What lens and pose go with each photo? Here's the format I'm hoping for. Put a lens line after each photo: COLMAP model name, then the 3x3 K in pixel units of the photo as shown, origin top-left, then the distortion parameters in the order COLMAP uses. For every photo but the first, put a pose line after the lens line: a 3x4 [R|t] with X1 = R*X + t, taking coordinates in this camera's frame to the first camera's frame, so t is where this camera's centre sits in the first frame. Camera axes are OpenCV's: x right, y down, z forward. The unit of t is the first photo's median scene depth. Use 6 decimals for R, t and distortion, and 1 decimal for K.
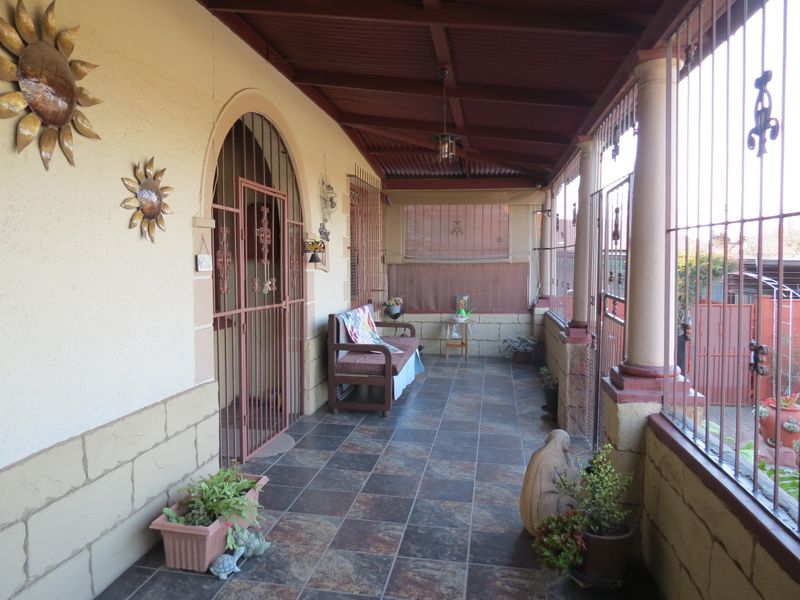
lens RADIAL K [[570.2, 0, 400.0], [0, 570.2, 300.0], [0, 0, 1]] dist [-0.028335, 0.006318]
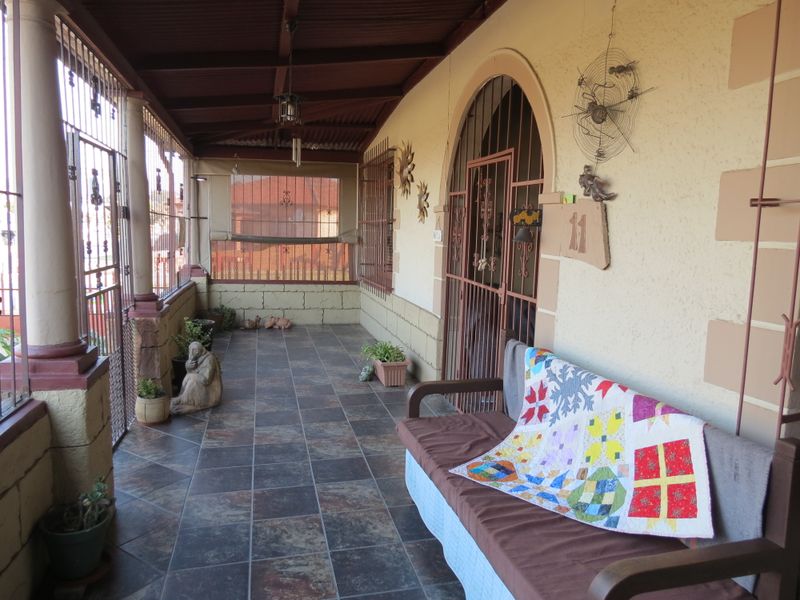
lens RADIAL K [[570.2, 0, 400.0], [0, 570.2, 300.0], [0, 0, 1]] dist [-0.028335, 0.006318]
pose [[-0.920963, 0.026302, -0.388762, 0.283803], [-0.052053, 0.980472, 0.189645, -0.149985], [0.386159, 0.194892, -0.901609, 1.980449]]
